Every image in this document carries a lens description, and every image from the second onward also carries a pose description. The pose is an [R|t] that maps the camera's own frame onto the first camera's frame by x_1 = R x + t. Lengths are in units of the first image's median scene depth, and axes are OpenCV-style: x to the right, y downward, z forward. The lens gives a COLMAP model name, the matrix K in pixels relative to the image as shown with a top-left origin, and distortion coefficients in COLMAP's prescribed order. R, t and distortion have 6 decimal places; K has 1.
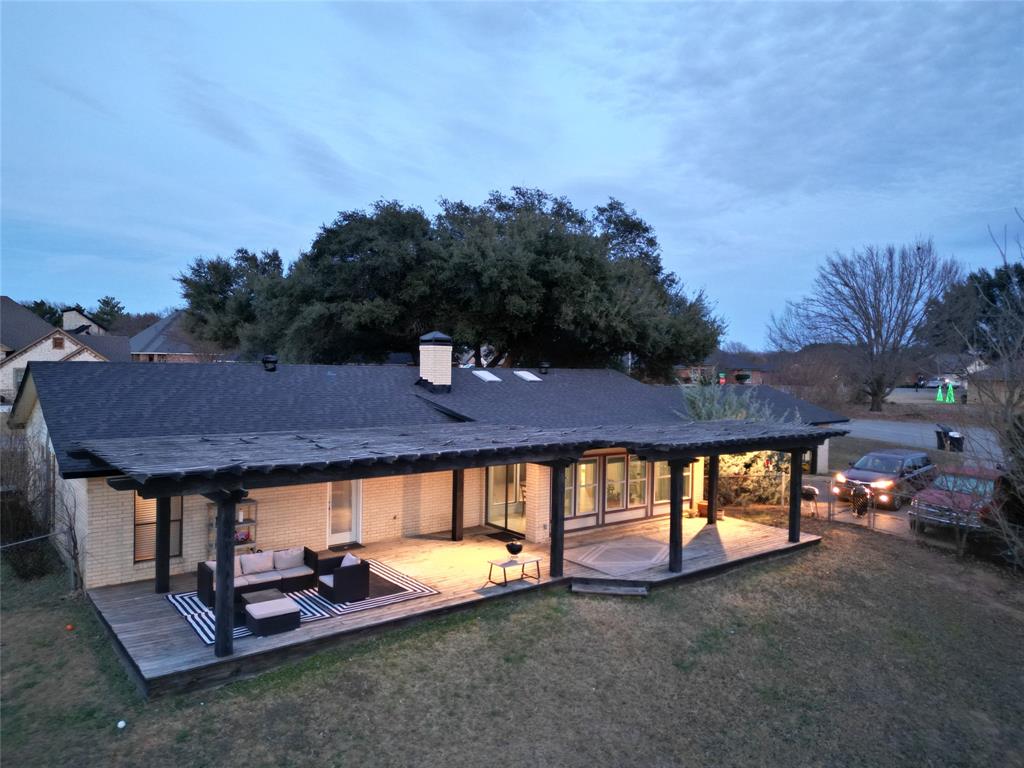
lens RADIAL K [[716.0, 0, 512.0], [0, 716.0, 384.0], [0, 0, 1]] dist [0.078657, -0.071963]
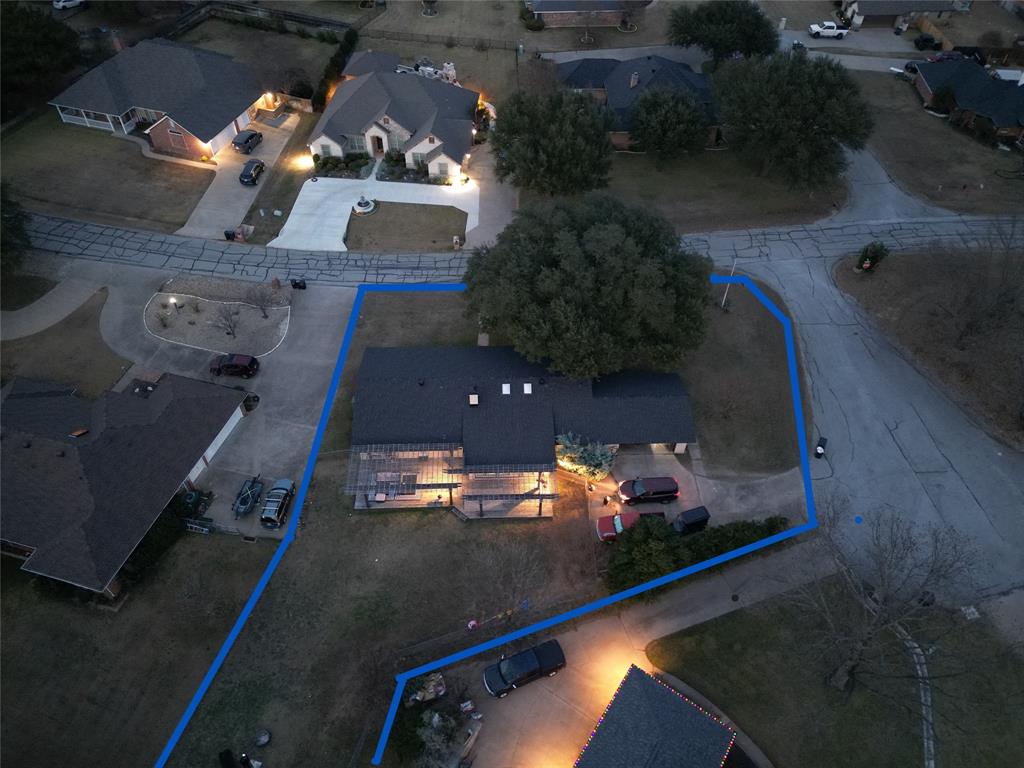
lens RADIAL K [[716.0, 0, 512.0], [0, 716.0, 384.0], [0, 0, 1]] dist [0.078657, -0.071963]
pose [[0.804163, 0.431557, -0.408756, 1.629542], [-0.014207, 0.701425, 0.712602, -2.955320], [0.594240, -0.567240, 0.570191, -0.642819]]
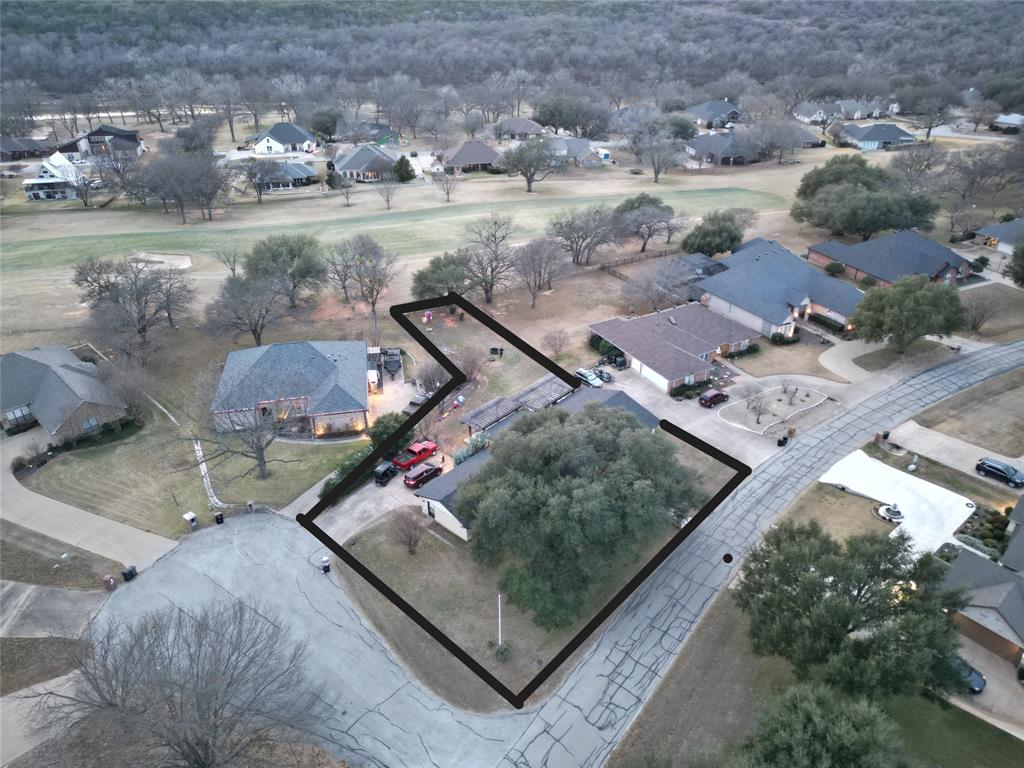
lens RADIAL K [[716.0, 0, 512.0], [0, 716.0, 384.0], [0, 0, 1]] dist [0.078657, -0.071963]
pose [[-0.988229, 0.059141, -0.141088, 0.936195], [-0.023973, 0.850994, 0.524628, -3.133523], [0.151092, 0.521835, -0.839559, 5.980755]]
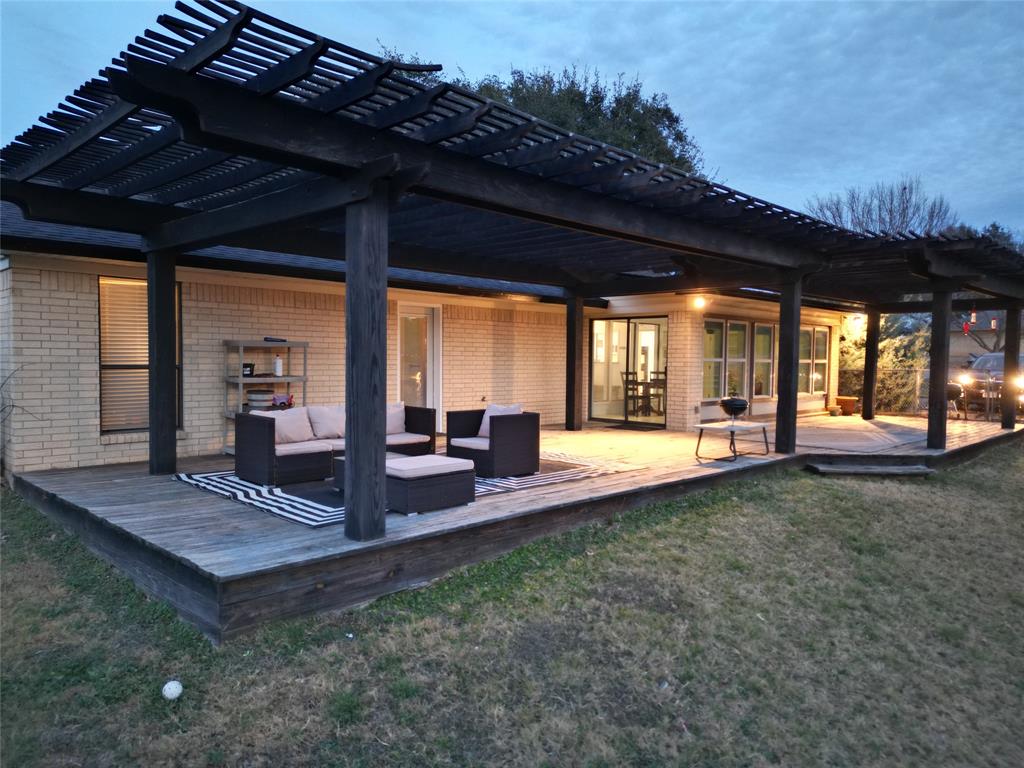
lens RADIAL K [[716.0, 0, 512.0], [0, 716.0, 384.0], [0, 0, 1]] dist [0.078657, -0.071963]
pose [[0.992900, -0.010218, 0.118509, -0.260118], [0.008605, 0.999863, 0.014113, 0.195876], [-0.118637, -0.012993, 0.992853, 0.390162]]
